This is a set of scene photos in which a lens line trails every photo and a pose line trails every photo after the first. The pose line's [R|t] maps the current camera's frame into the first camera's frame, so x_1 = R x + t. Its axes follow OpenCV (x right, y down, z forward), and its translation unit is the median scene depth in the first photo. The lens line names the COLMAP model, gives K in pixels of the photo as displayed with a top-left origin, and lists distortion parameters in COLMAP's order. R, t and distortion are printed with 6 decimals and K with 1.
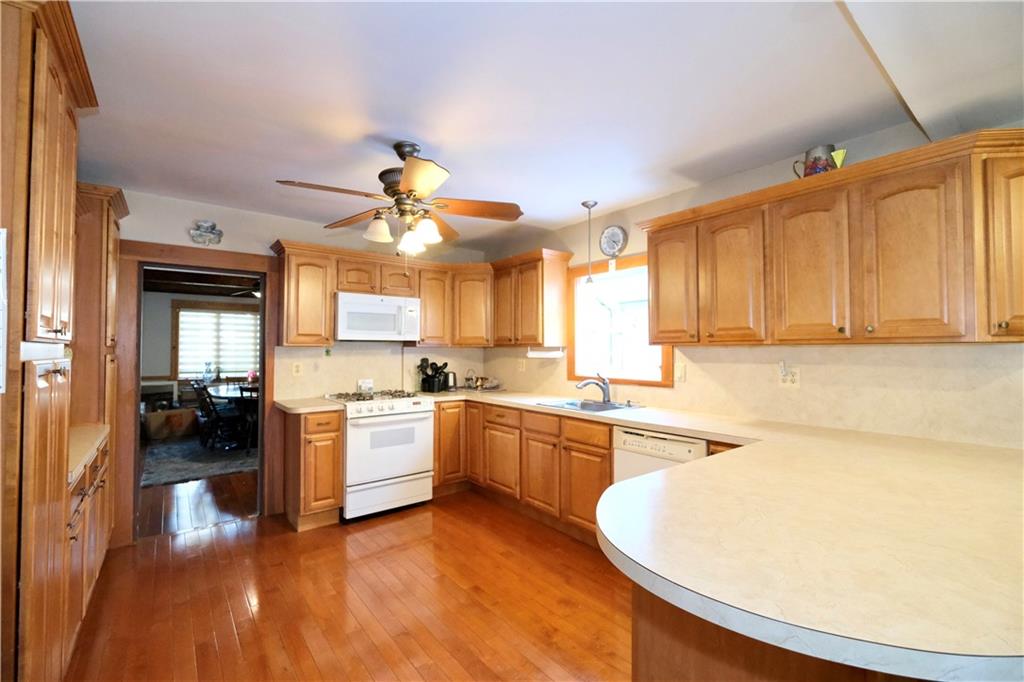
lens RADIAL K [[438.2, 0, 512.0], [0, 438.2, 341.2], [0, 0, 1]] dist [-0.001123, -0.000265]
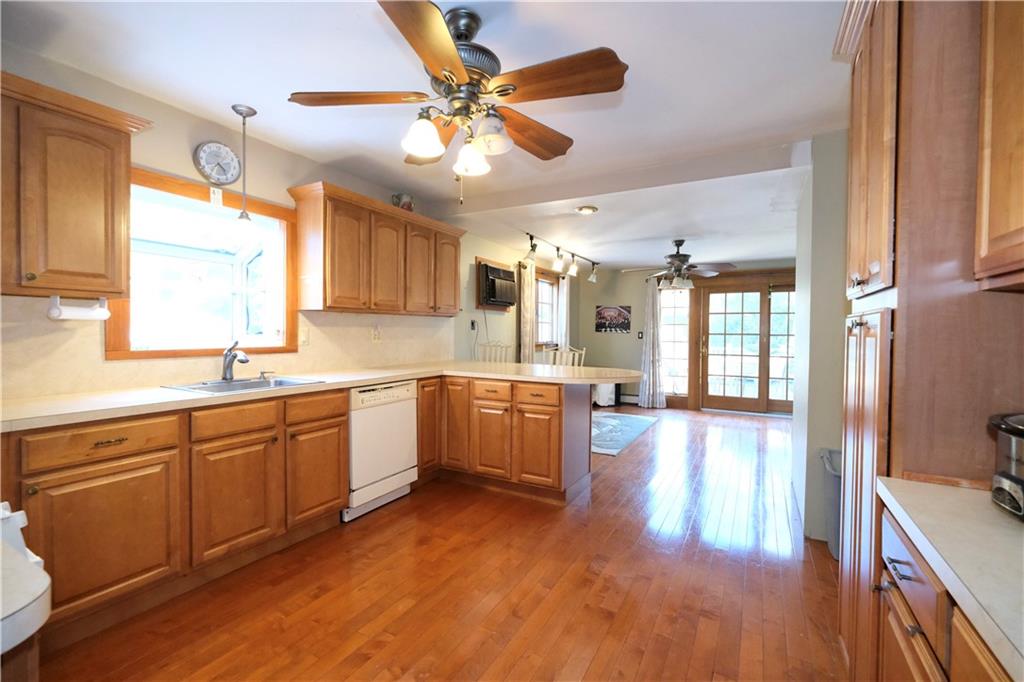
lens RADIAL K [[438.2, 0, 512.4], [0, 438.2, 337.8], [0, 0, 1]] dist [-0.001123, -0.000265]
pose [[-0.376354, -0.017839, 0.926304, -0.743049], [-0.027768, 0.999583, 0.007968, 0.052961], [-0.926060, -0.022723, -0.376692, 0.933938]]
